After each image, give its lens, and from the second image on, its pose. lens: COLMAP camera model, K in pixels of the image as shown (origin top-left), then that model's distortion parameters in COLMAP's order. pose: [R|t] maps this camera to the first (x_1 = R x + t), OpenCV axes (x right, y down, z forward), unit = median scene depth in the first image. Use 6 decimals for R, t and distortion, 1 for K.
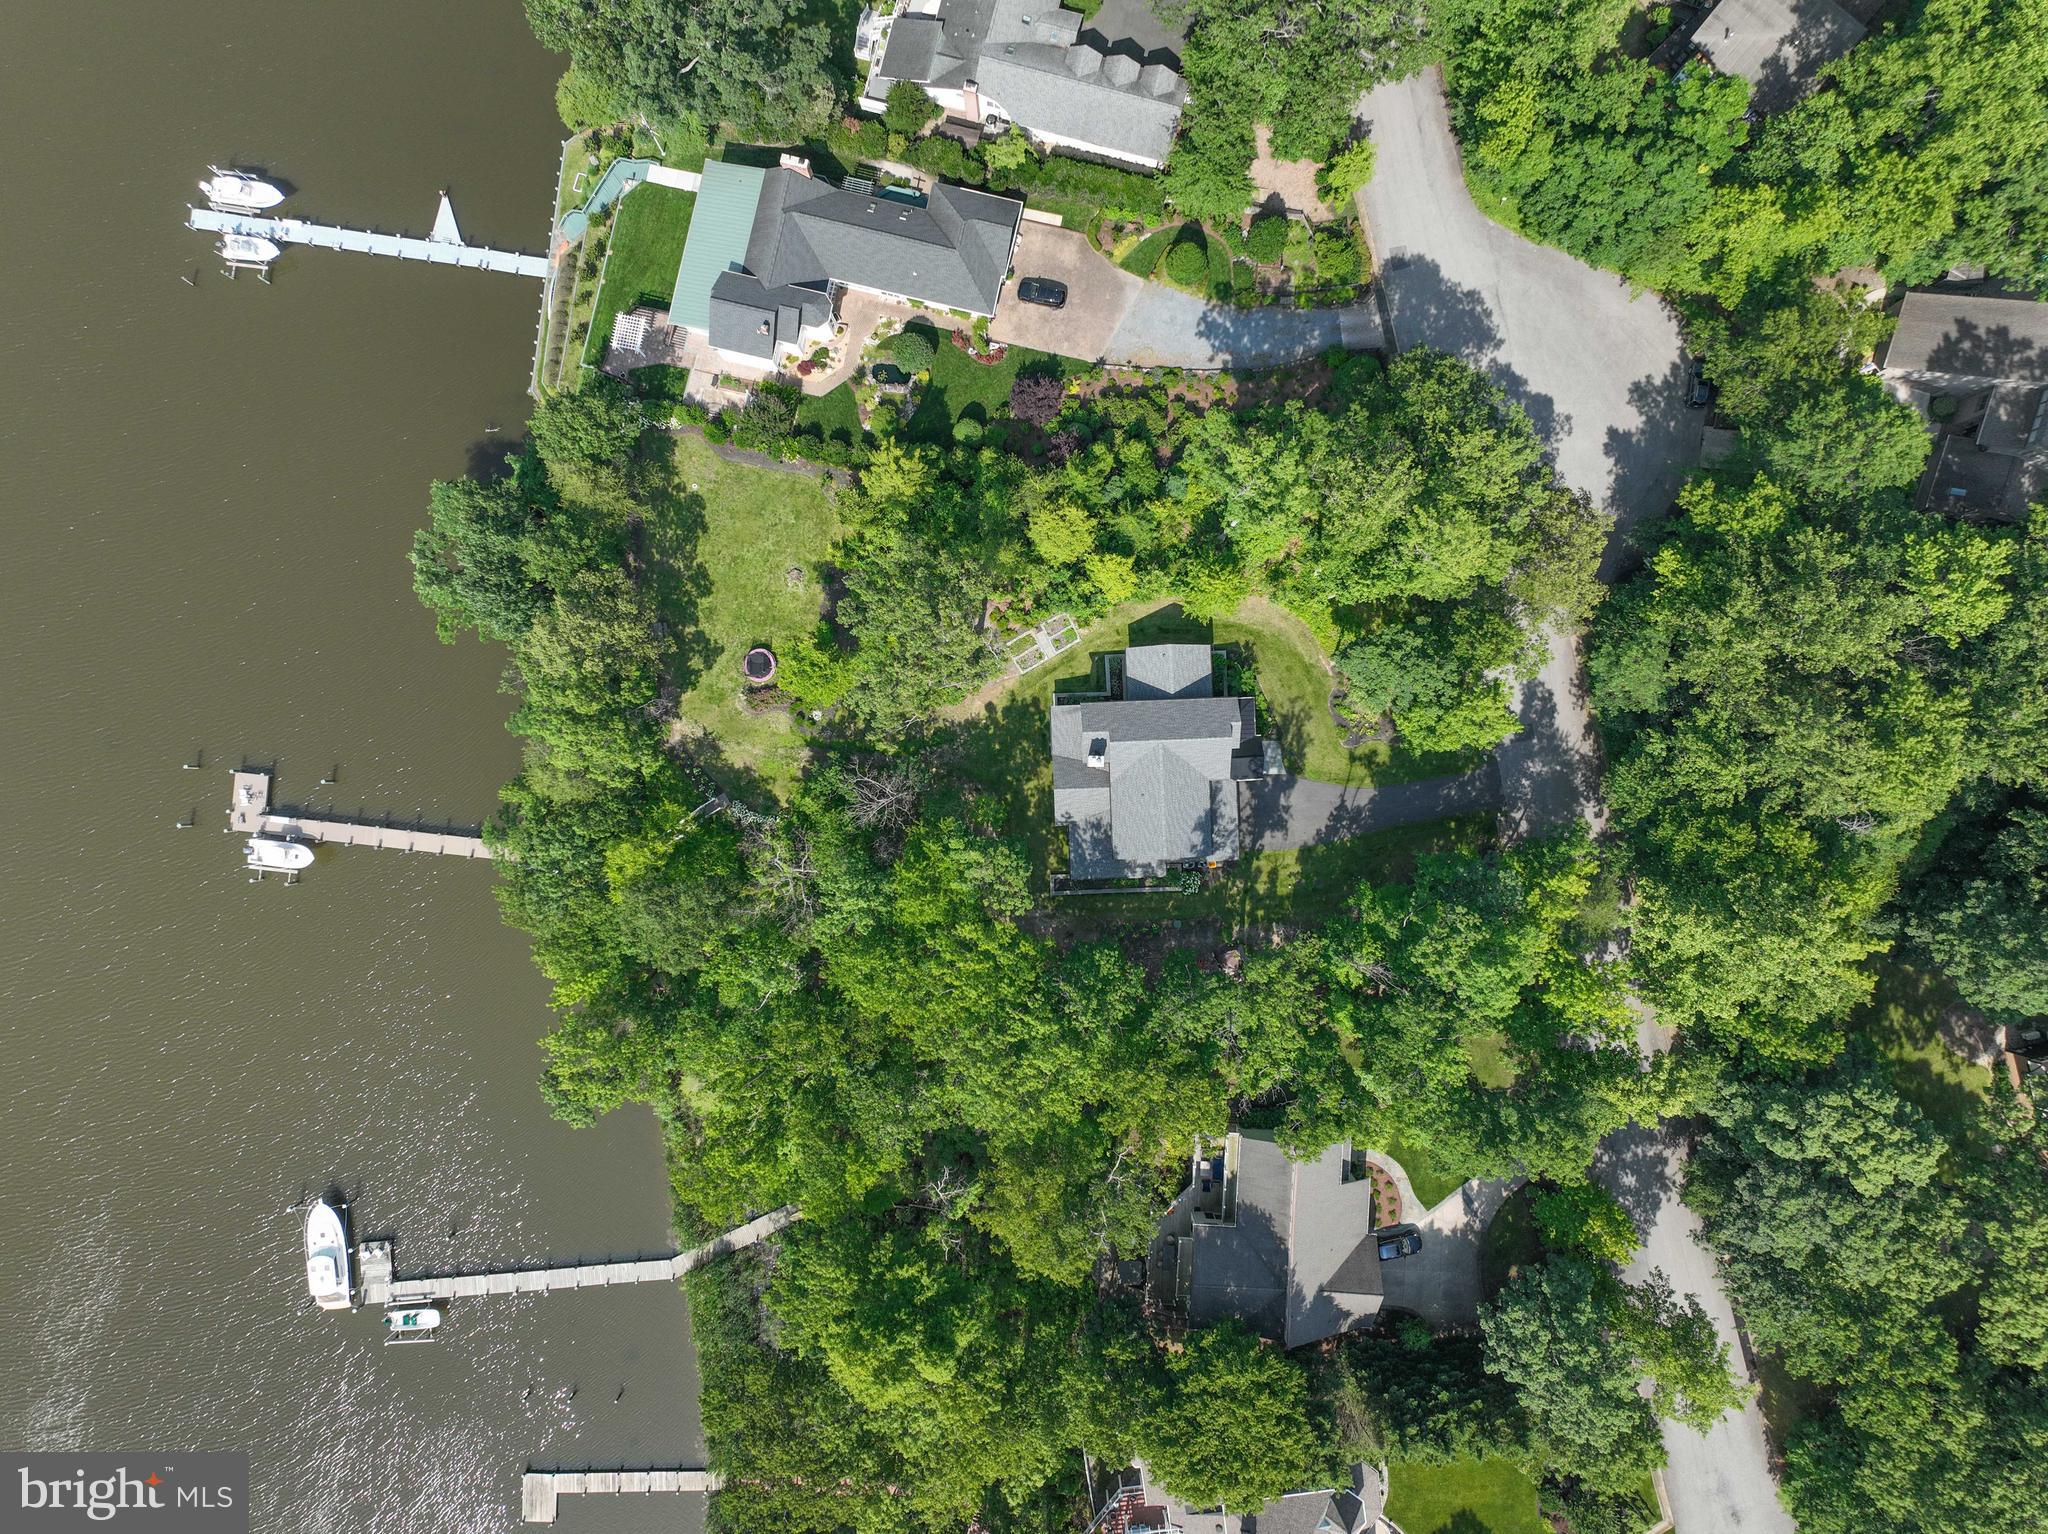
lens RADIAL K [[1434.8, 0, 1010.0], [0, 1434.8, 770.5], [0, 0, 1]] dist [0.004040, 0.006740]
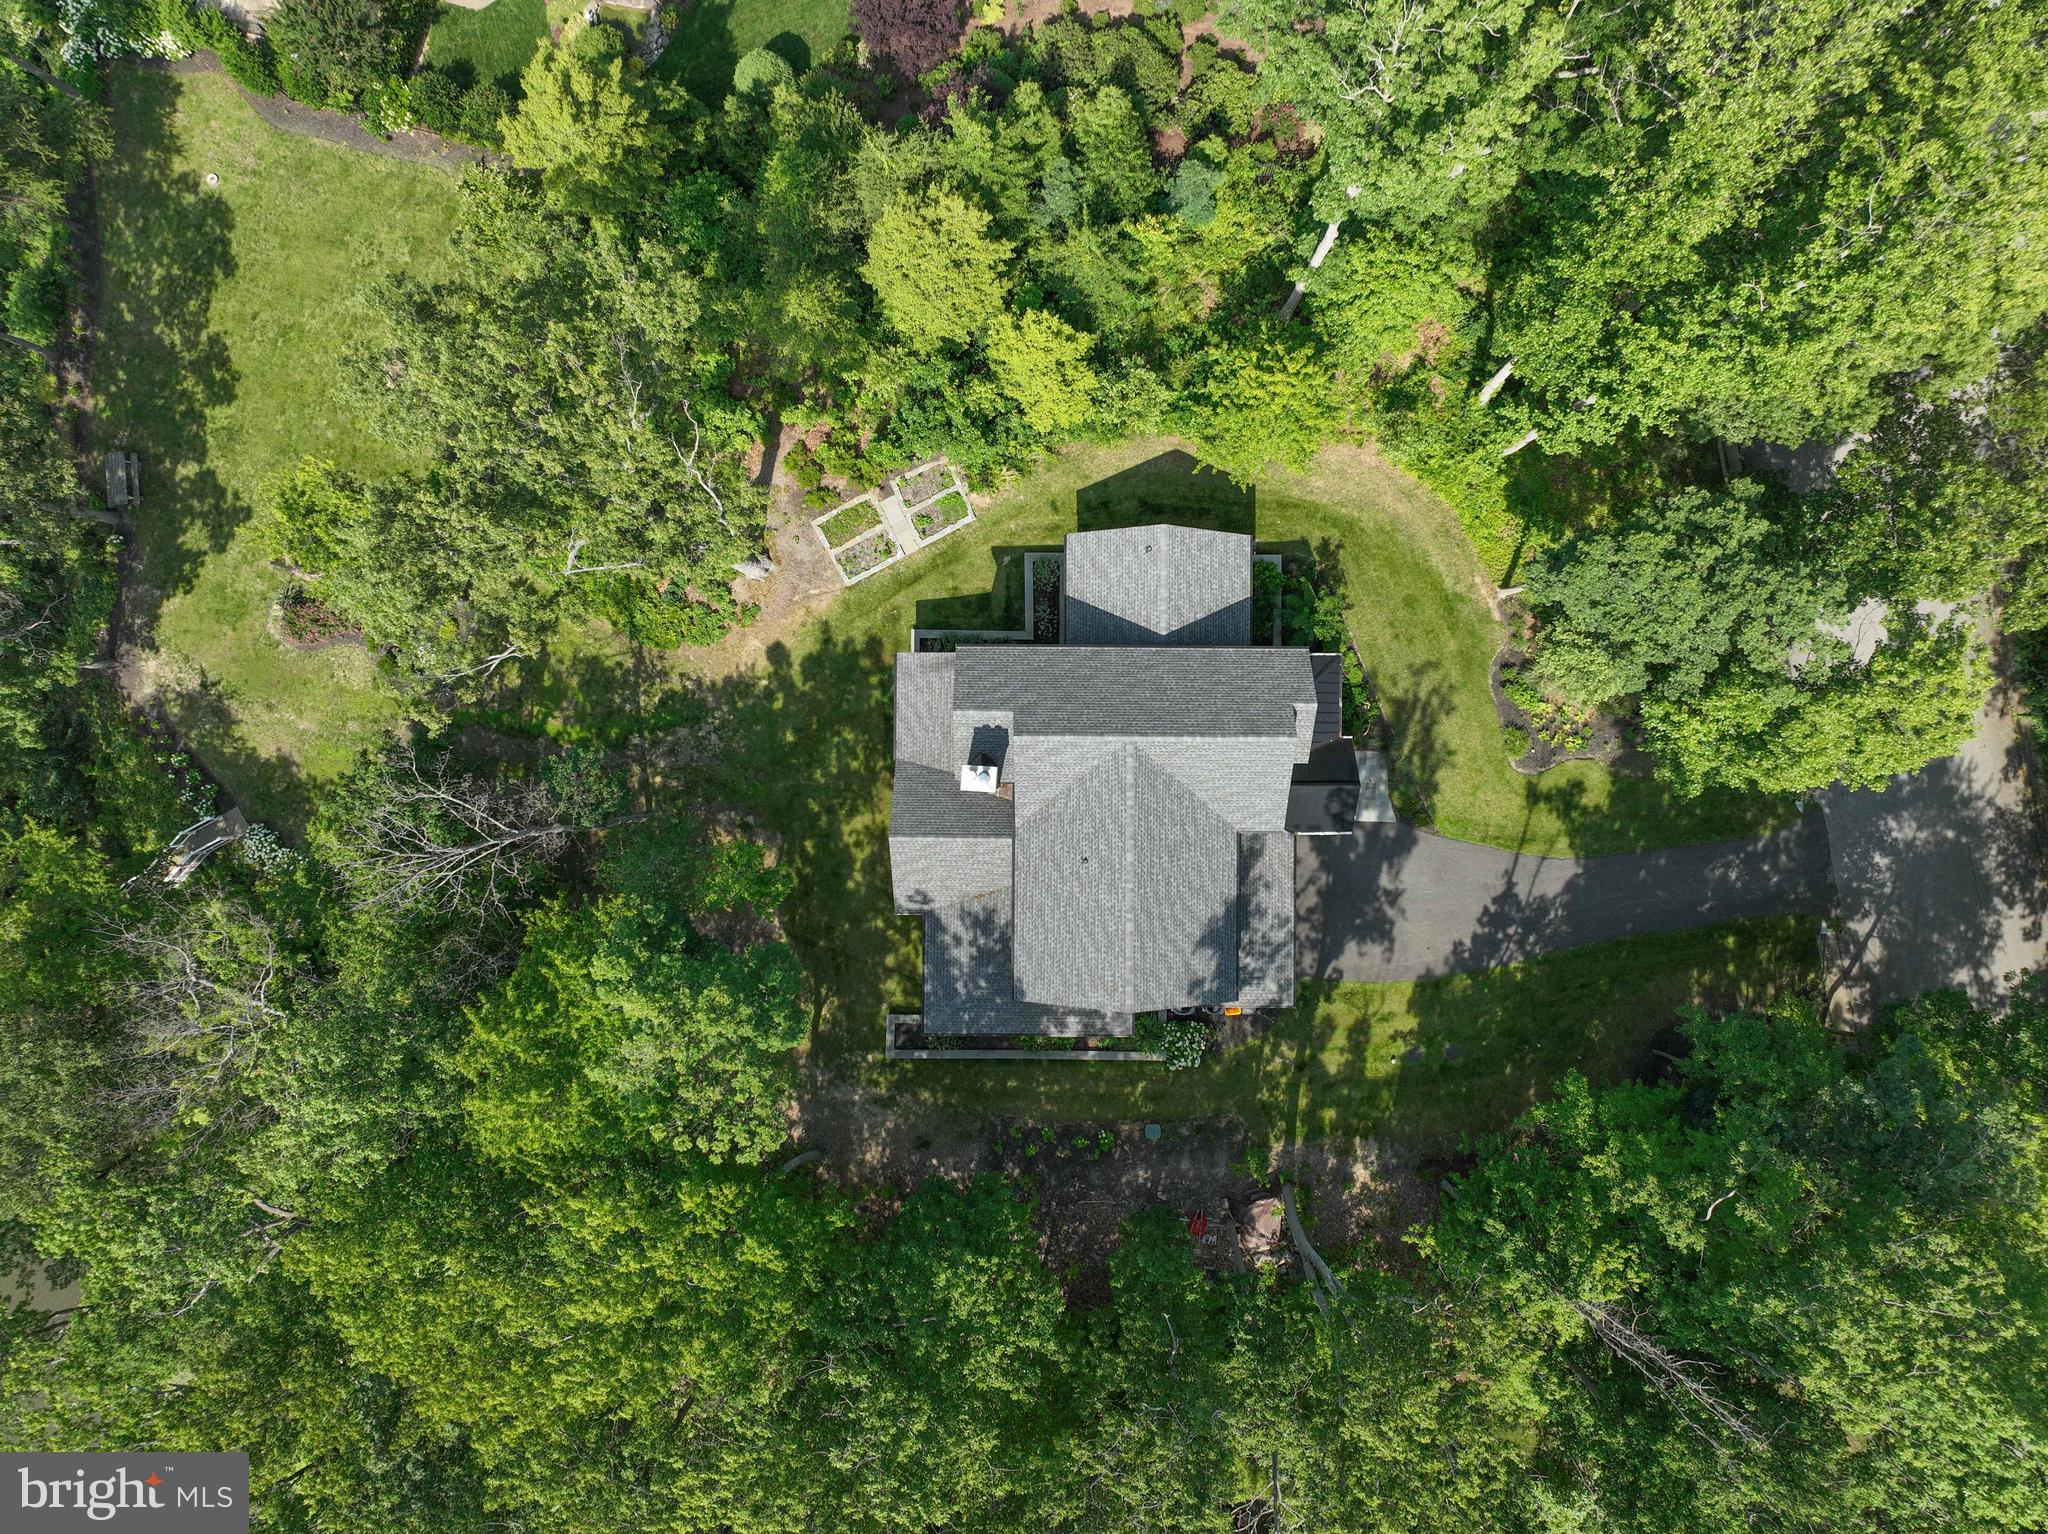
lens RADIAL K [[1434.8, 0, 1034.0], [0, 1434.8, 769.9], [0, 0, 1]] dist [0.004040, 0.006740]
pose [[0.998741, 0.045672, 0.020728, 0.062730], [-0.045543, 0.998940, -0.006659, -0.006441], [-0.021010, 0.005706, 0.999763, 0.530448]]
